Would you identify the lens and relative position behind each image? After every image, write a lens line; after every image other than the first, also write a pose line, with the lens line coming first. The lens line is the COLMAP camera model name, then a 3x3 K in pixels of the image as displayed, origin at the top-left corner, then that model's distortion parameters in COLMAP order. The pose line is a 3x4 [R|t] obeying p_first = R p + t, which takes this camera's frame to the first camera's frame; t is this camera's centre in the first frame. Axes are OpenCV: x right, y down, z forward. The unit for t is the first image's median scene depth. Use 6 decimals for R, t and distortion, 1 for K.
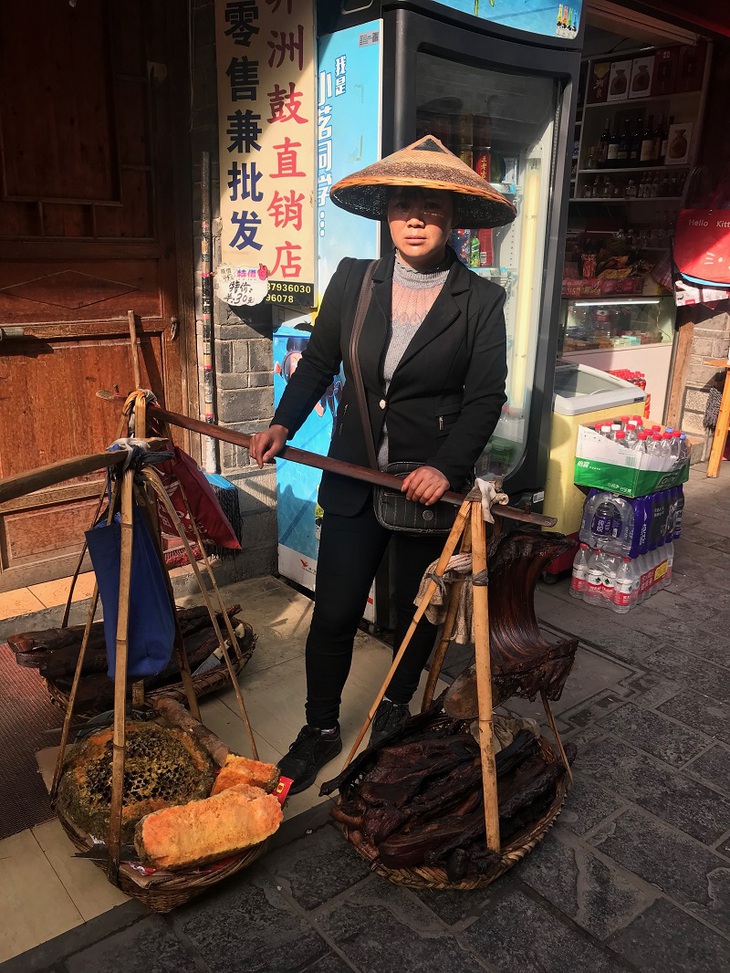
lens RADIAL K [[800.1, 0, 366.1], [0, 800.1, 486.4], [0, 0, 1]] dist [-0.010548, -0.005206]
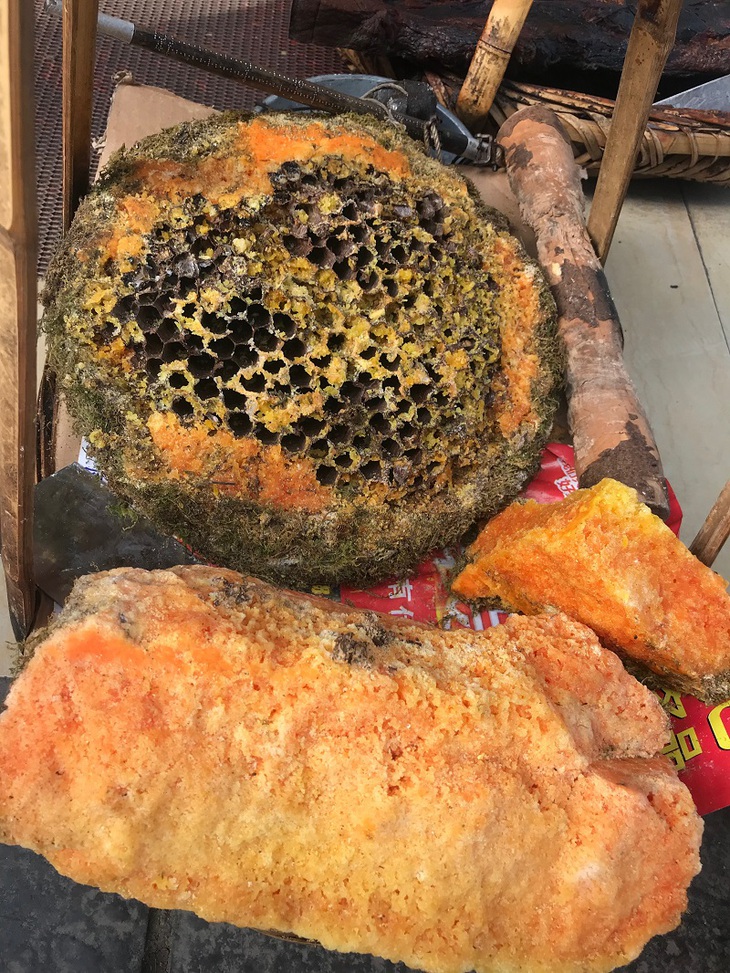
lens RADIAL K [[800.1, 0, 366.6], [0, 800.1, 487.4], [0, 0, 1]] dist [-0.010548, -0.005206]
pose [[0.761107, 0.597205, -0.253106, -0.162368], [-0.315030, 0.681457, 0.660585, 0.203954], [0.566986, -0.423040, 0.706799, 0.777280]]
